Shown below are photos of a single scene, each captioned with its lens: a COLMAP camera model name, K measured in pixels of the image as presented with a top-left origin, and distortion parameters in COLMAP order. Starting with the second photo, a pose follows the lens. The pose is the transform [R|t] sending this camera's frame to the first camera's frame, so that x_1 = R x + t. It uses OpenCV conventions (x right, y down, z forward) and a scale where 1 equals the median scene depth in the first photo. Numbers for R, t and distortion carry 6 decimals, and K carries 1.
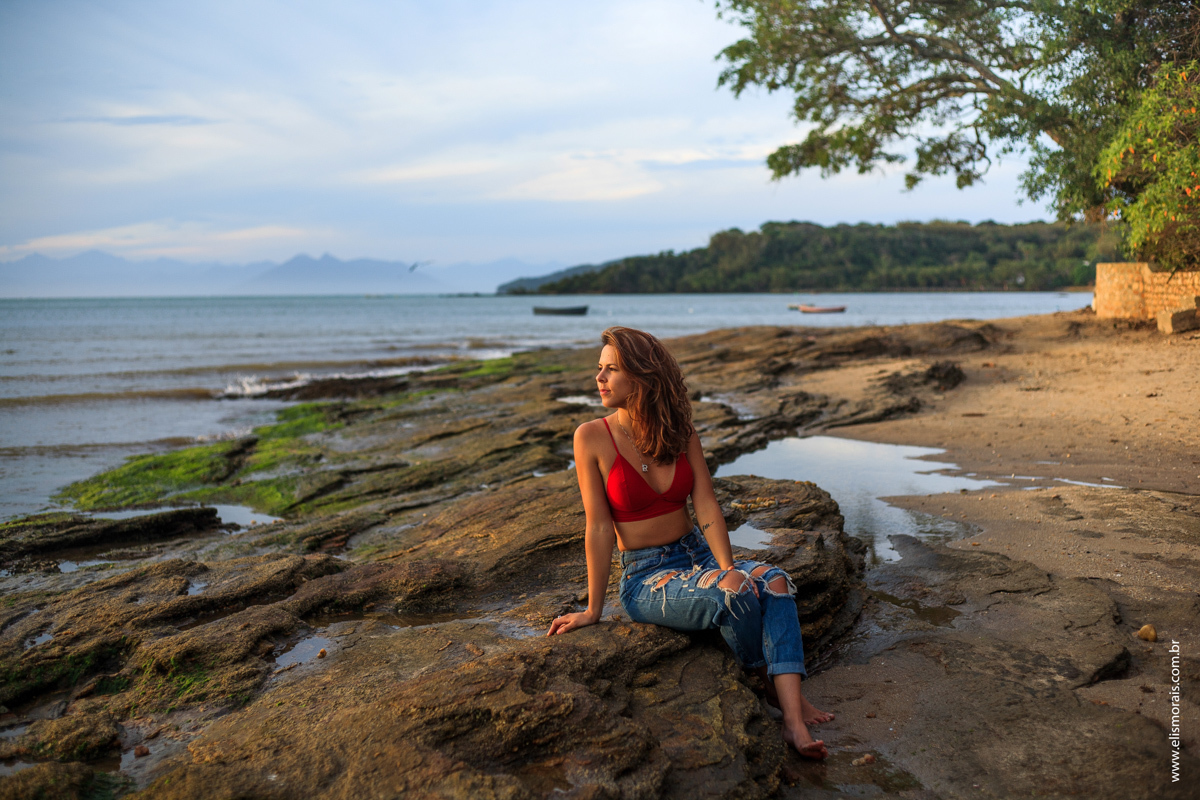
lens RADIAL K [[1551.3, 0, 600.0], [0, 1551.3, 400.0], [0, 0, 1]] dist [-0.077622, -0.009204]
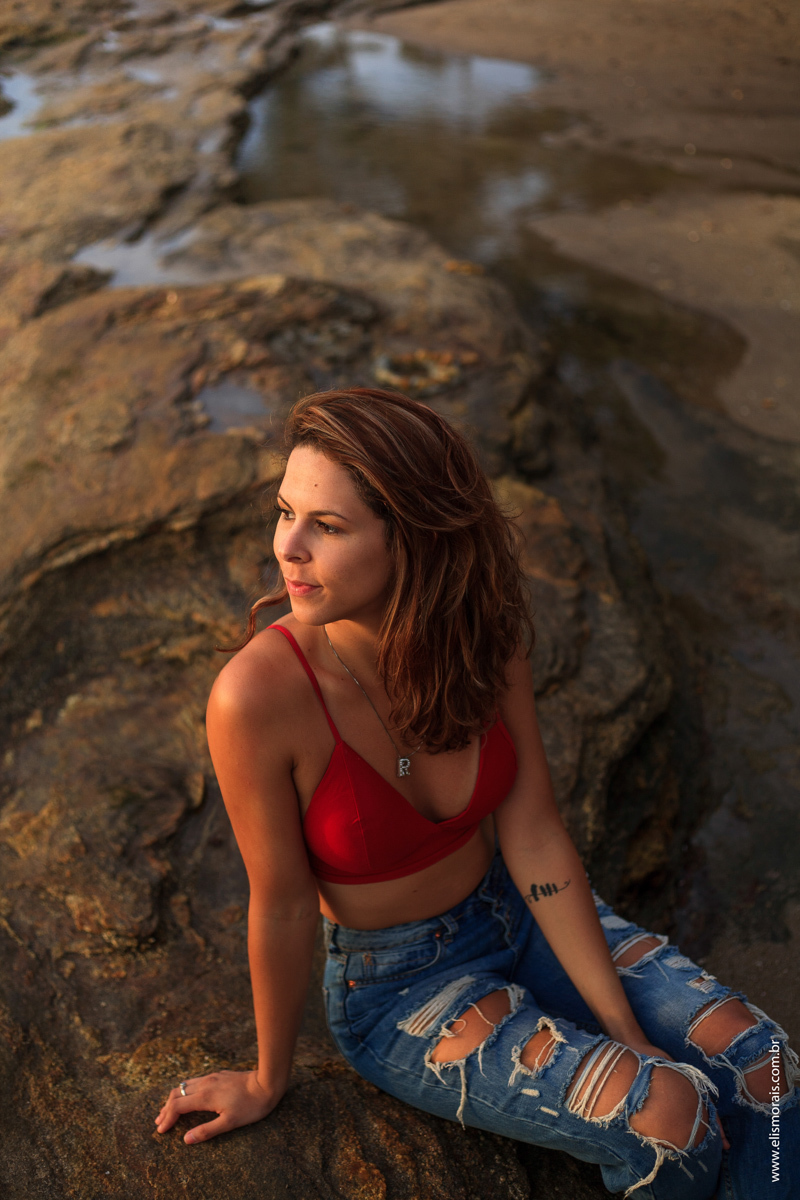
lens RADIAL K [[1551.3, 0, 400.0], [0, 1551.3, 600.0], [0, 0, 1]] dist [-0.077622, -0.009204]
pose [[0.973154, -0.065429, 0.220658, -0.051715], [-0.039784, 0.896485, 0.441284, -0.153862], [-0.226689, -0.438216, 0.869815, 0.693990]]
